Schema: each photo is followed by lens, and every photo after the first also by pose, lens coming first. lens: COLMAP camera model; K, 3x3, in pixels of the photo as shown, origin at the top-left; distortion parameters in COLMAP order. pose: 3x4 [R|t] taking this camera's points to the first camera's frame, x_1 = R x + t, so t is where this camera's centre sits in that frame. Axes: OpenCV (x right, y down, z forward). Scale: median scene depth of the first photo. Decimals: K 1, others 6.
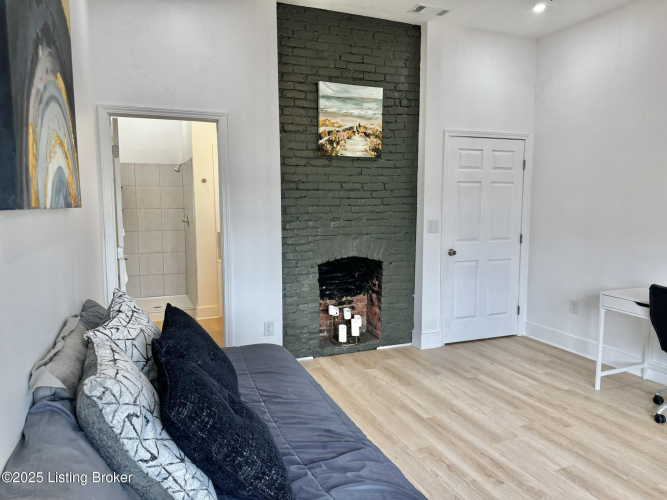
lens RADIAL K [[466.4, 0, 330.5], [0, 466.4, 251.9], [0, 0, 1]] dist [0.043955, -0.071216]
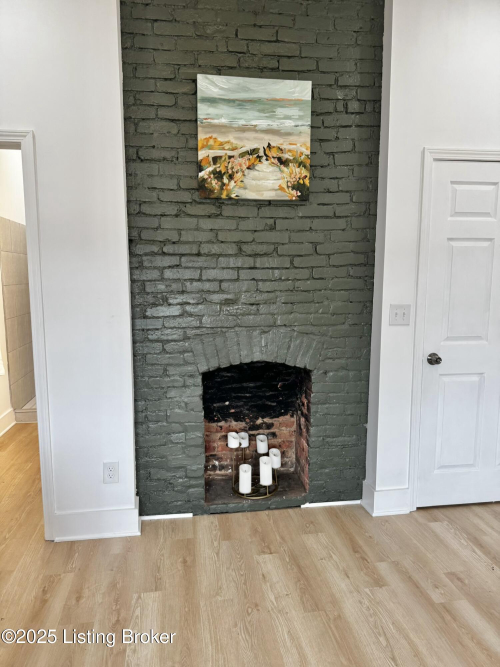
lens RADIAL K [[466.4, 0, 250.4], [0, 466.4, 335.2], [0, 0, 1]] dist [0.043955, -0.071216]
pose [[0.971916, 0.031192, -0.233252, 0.182619], [-0.024689, 0.999222, 0.030749, -0.044411], [0.234030, -0.024127, 0.971930, 0.391509]]
